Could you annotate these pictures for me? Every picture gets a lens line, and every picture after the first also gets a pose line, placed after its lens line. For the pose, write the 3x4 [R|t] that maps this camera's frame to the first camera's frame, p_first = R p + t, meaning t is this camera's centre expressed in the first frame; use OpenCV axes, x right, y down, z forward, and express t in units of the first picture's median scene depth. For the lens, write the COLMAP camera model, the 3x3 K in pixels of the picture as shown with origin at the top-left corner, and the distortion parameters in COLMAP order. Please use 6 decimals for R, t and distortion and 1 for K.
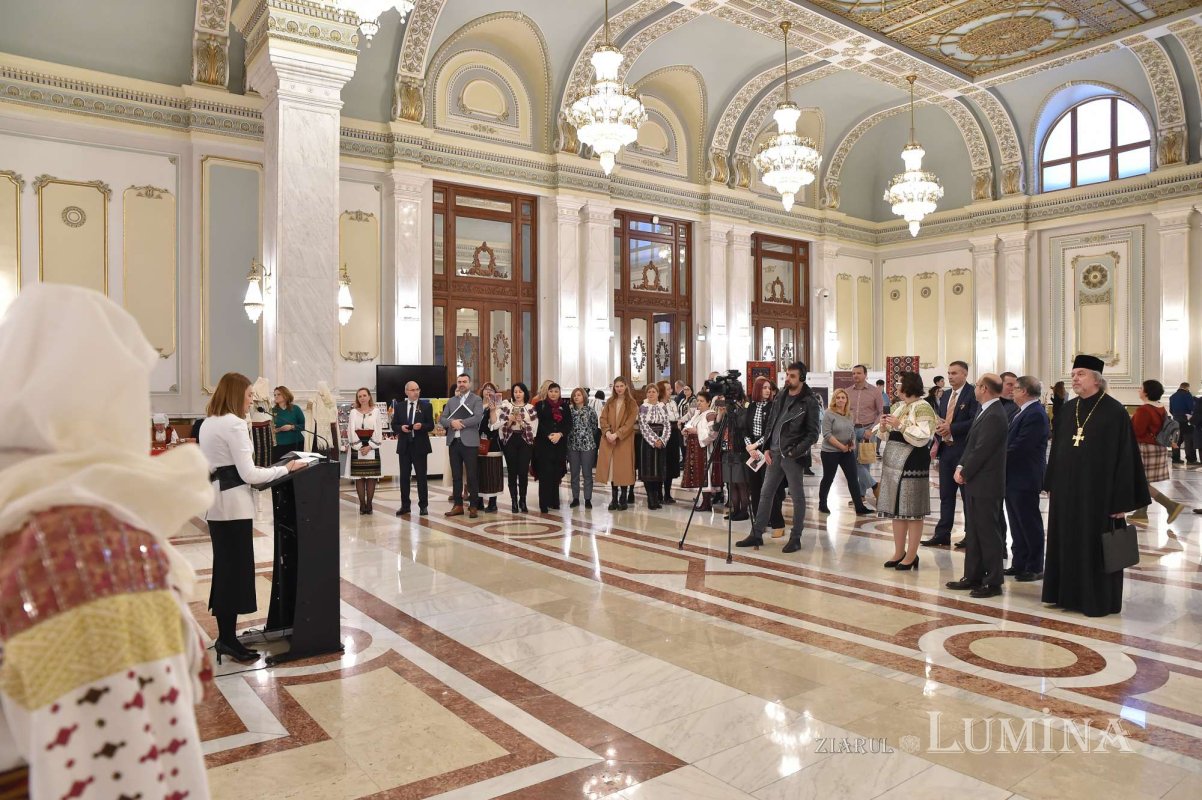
lens RADIAL K [[820.4, 0, 582.1], [0, 820.4, 401.5], [0, 0, 1]] dist [-0.055423, 0.000909]
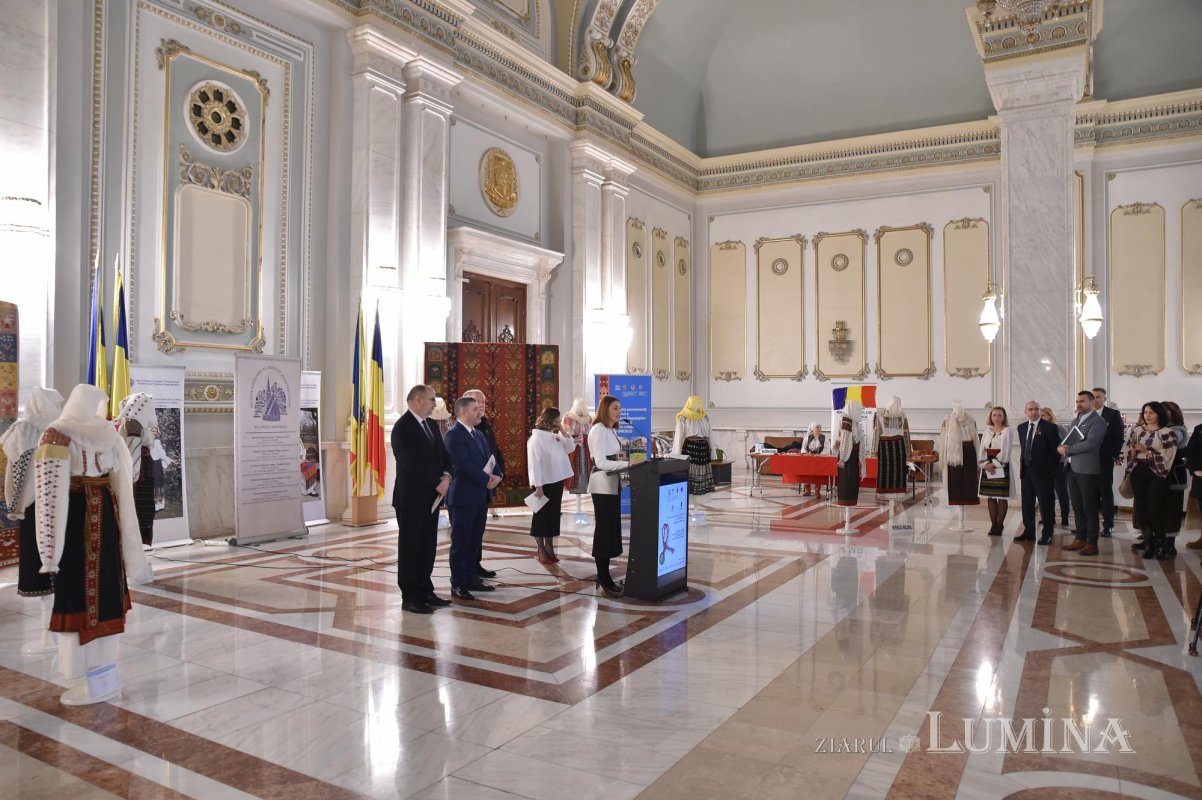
lens RADIAL K [[820.4, 0, 582.1], [0, 820.4, 401.5], [0, 0, 1]] dist [-0.055423, 0.000909]
pose [[0.394871, 0.003825, -0.918728, 0.429550], [-0.021541, 0.999755, -0.005097, -0.006960], [0.918484, 0.021803, 0.394857, 0.165407]]
